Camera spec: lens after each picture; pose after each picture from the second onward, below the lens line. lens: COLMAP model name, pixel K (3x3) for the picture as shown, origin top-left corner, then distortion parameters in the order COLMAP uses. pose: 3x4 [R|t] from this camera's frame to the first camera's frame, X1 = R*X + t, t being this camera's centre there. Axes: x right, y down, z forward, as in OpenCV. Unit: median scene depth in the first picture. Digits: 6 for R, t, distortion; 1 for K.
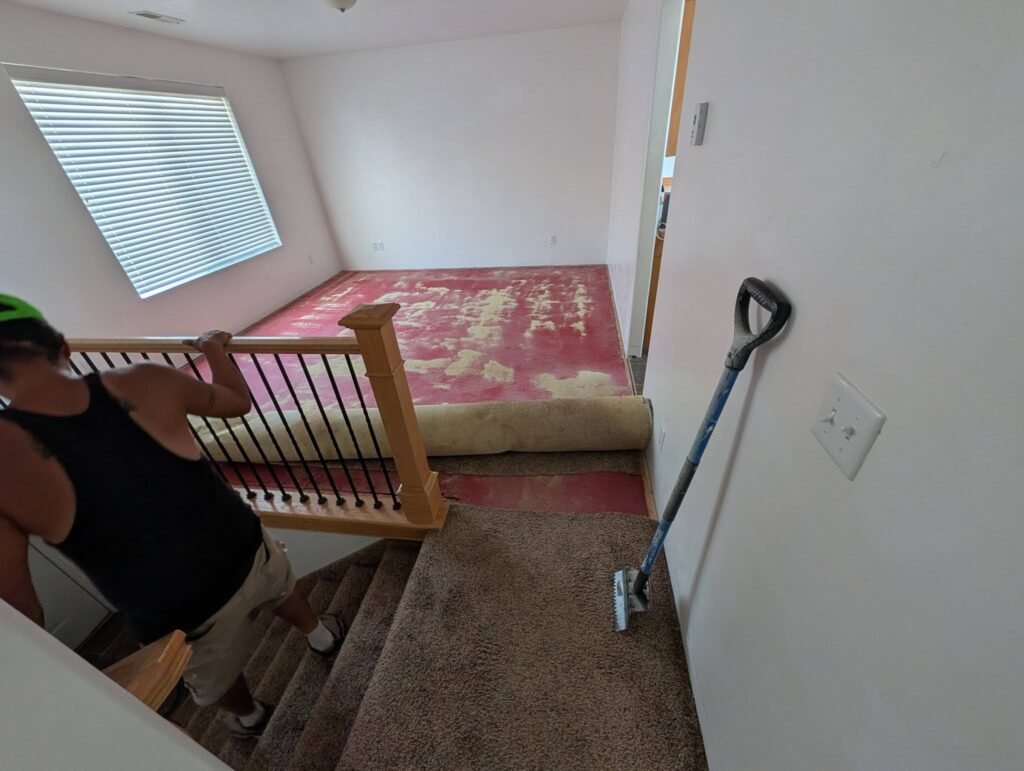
lens RADIAL K [[393.8, 0, 511.6], [0, 393.8, 383.2], [0, 0, 1]] dist [-0.003657, -0.000482]
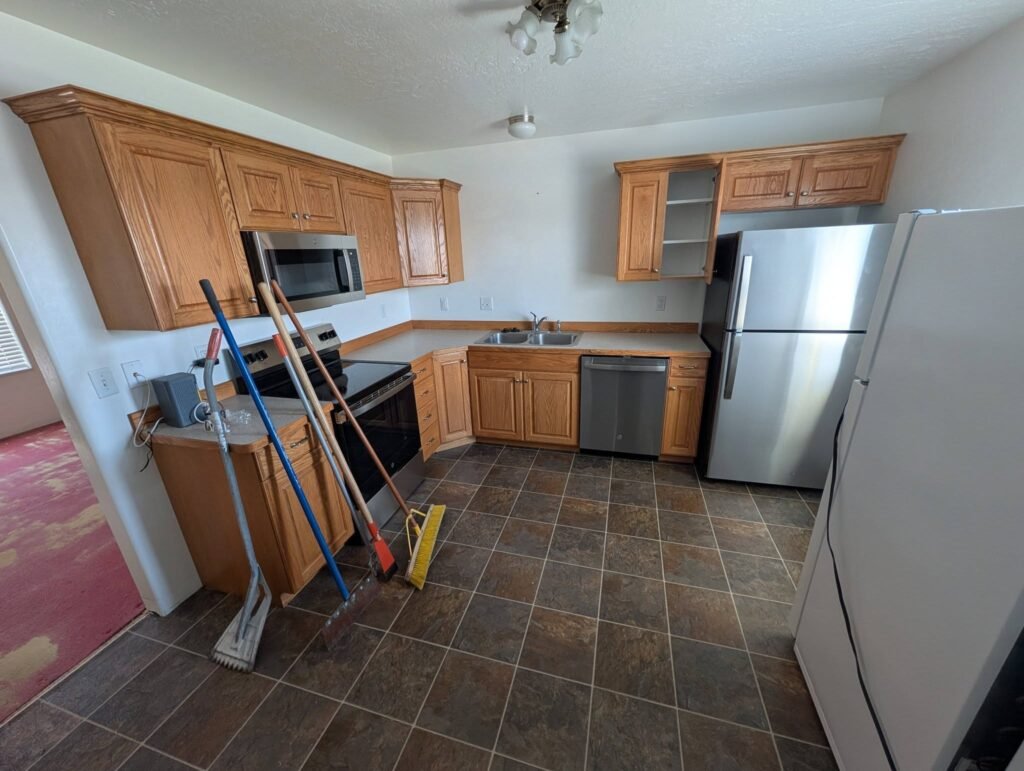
lens RADIAL K [[393.8, 0, 511.7], [0, 393.8, 388.2], [0, 0, 1]] dist [-0.003657, -0.000482]
pose [[0.991204, 0.073850, -0.109821, 0.670331], [-0.096306, 0.971676, -0.215804, -0.245156], [0.090774, 0.224482, 0.970241, 0.273277]]
